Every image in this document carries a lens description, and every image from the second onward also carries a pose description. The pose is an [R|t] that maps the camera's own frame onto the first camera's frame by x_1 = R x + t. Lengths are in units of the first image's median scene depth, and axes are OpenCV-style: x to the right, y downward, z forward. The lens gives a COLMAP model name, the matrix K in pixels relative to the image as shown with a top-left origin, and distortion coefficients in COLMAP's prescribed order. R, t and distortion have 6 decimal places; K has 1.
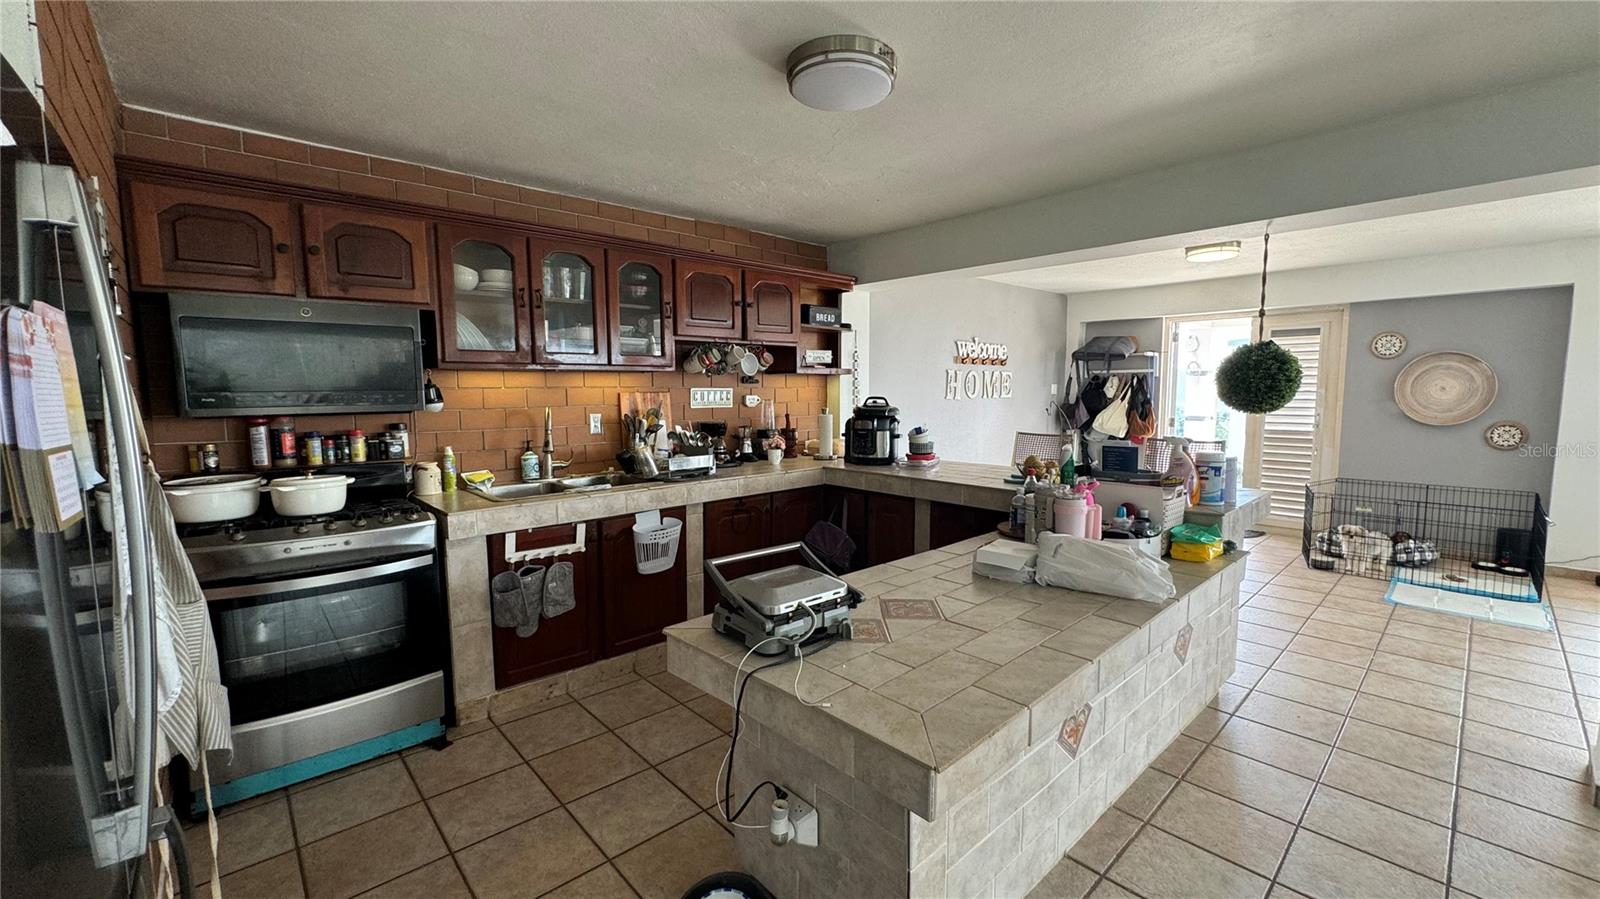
lens RADIAL K [[643.7, 0, 796.4], [0, 643.7, 454.6], [0, 0, 1]] dist [-0.001765, 0.000035]
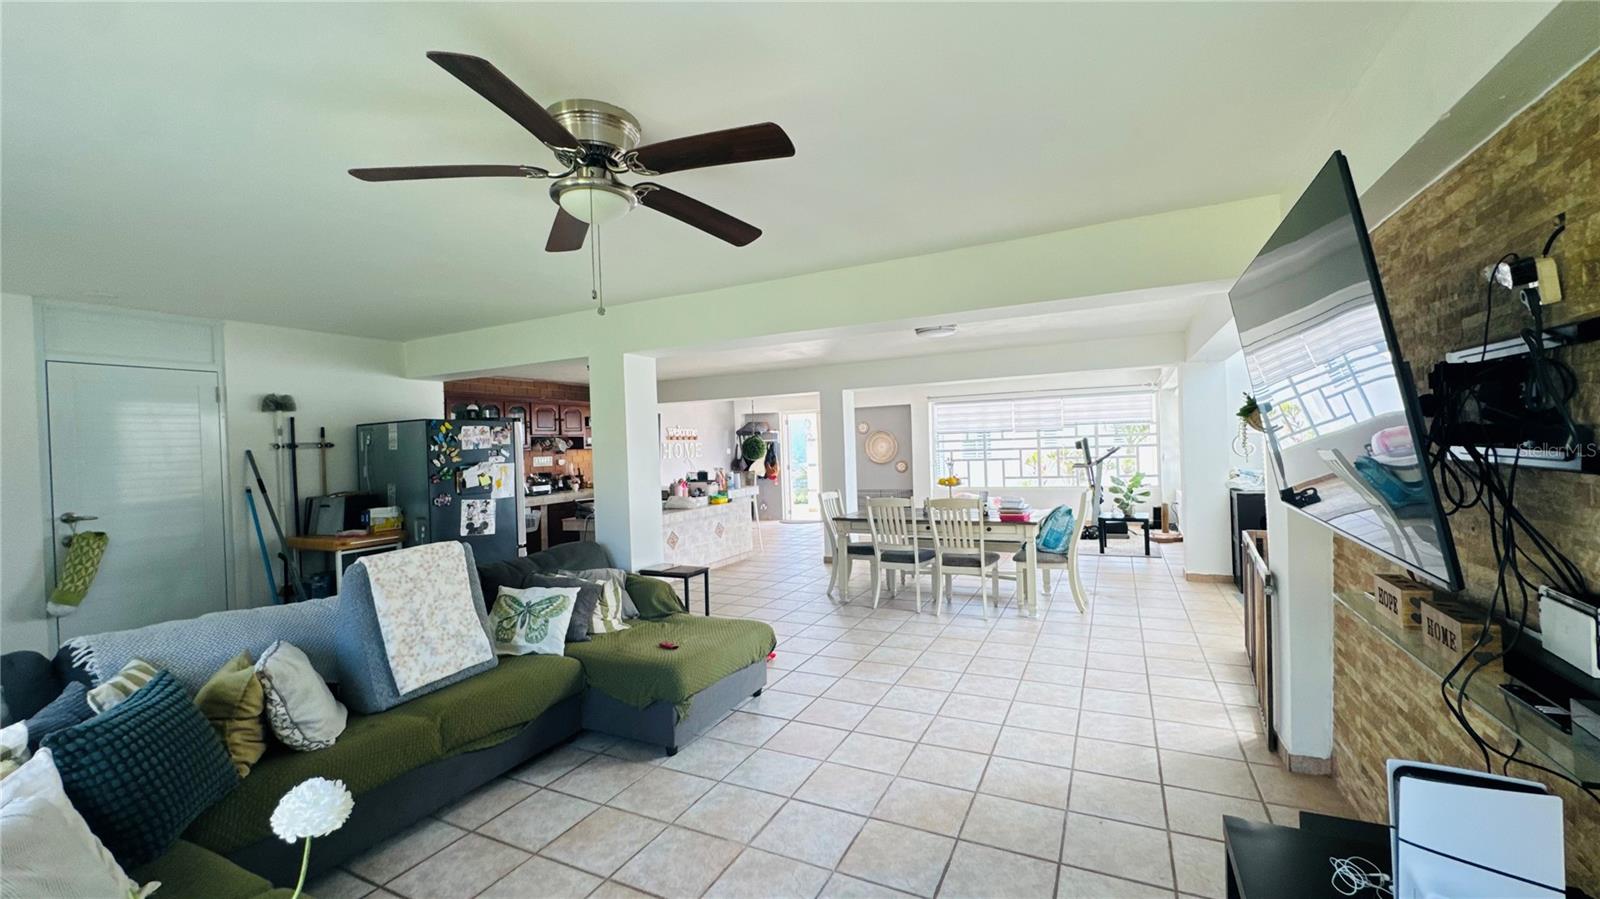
lens RADIAL K [[643.7, 0, 796.4], [0, 643.7, 454.6], [0, 0, 1]] dist [-0.001765, 0.000035]
pose [[0.935789, -0.030796, 0.351214, -0.091861], [0.064561, 0.994301, -0.084835, 0.123969], [-0.346600, 0.102062, 0.932444, -1.273951]]
